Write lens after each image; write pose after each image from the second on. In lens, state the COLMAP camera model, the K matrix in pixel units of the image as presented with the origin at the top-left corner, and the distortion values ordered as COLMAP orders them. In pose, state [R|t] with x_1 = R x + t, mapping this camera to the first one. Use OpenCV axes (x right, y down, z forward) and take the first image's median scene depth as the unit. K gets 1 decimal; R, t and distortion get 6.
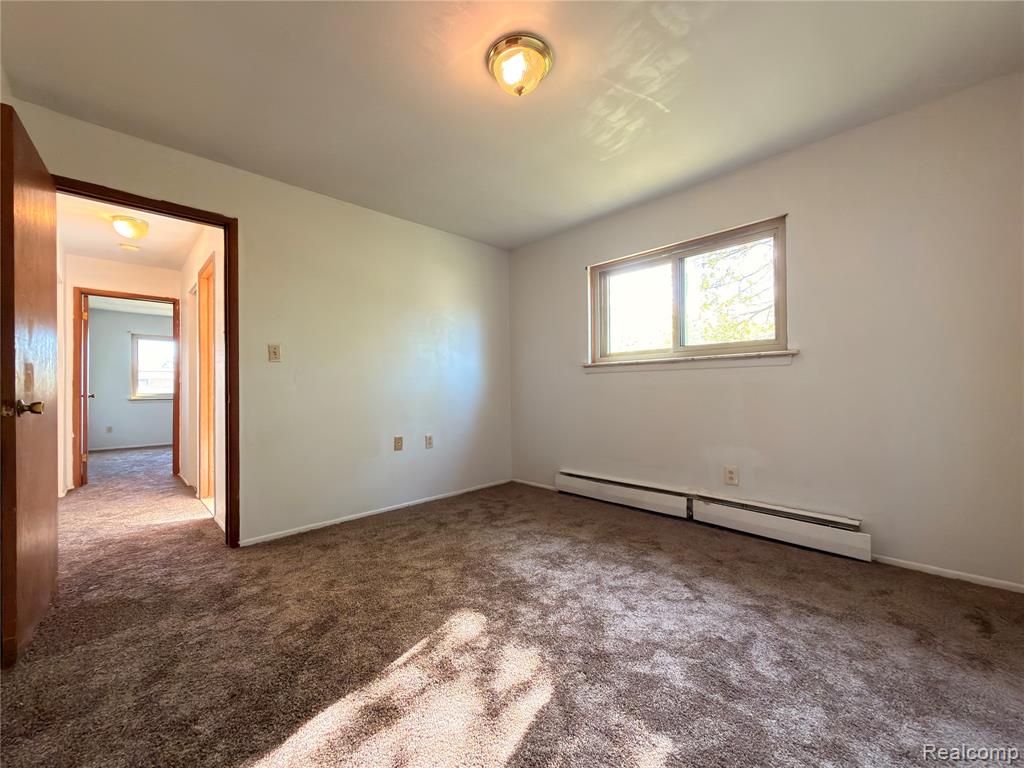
lens RADIAL K [[409.3, 0, 514.3], [0, 409.3, 385.7], [0, 0, 1]] dist [0.000530, 0.000622]
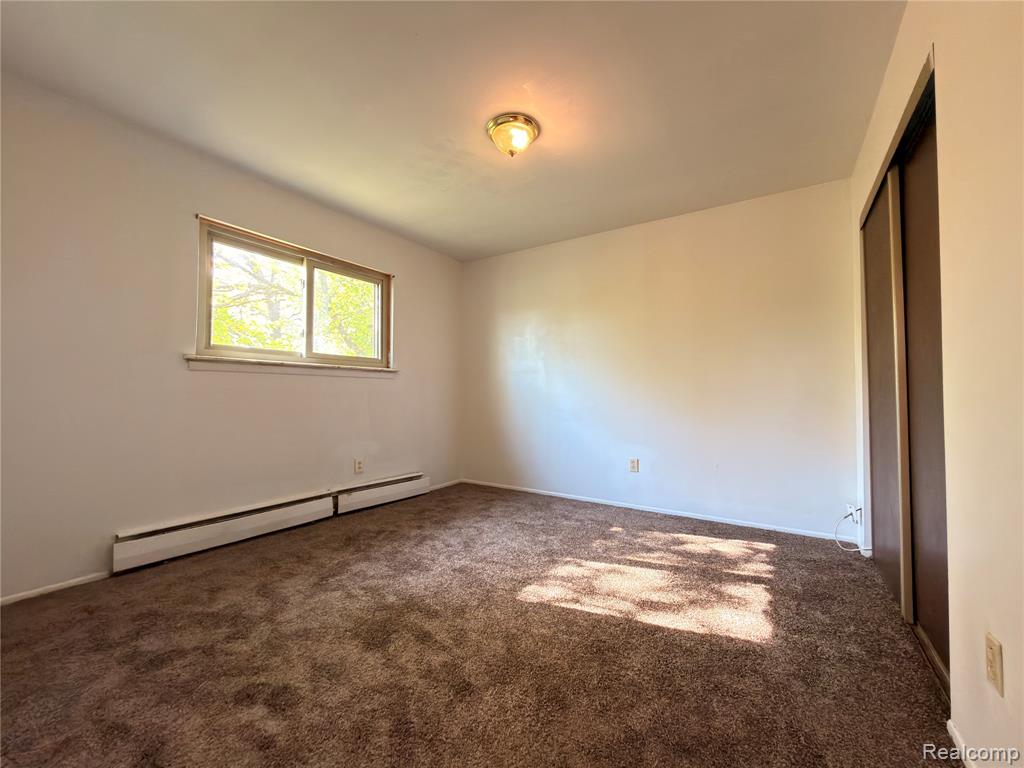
lens RADIAL K [[409.3, 0, 514.3], [0, 409.3, 385.7], [0, 0, 1]] dist [0.000530, 0.000622]
pose [[-0.212019, 0.032330, 0.976731, -0.761786], [-0.011892, 0.999293, -0.035659, 0.018365], [-0.977193, -0.019176, -0.211485, 0.799267]]
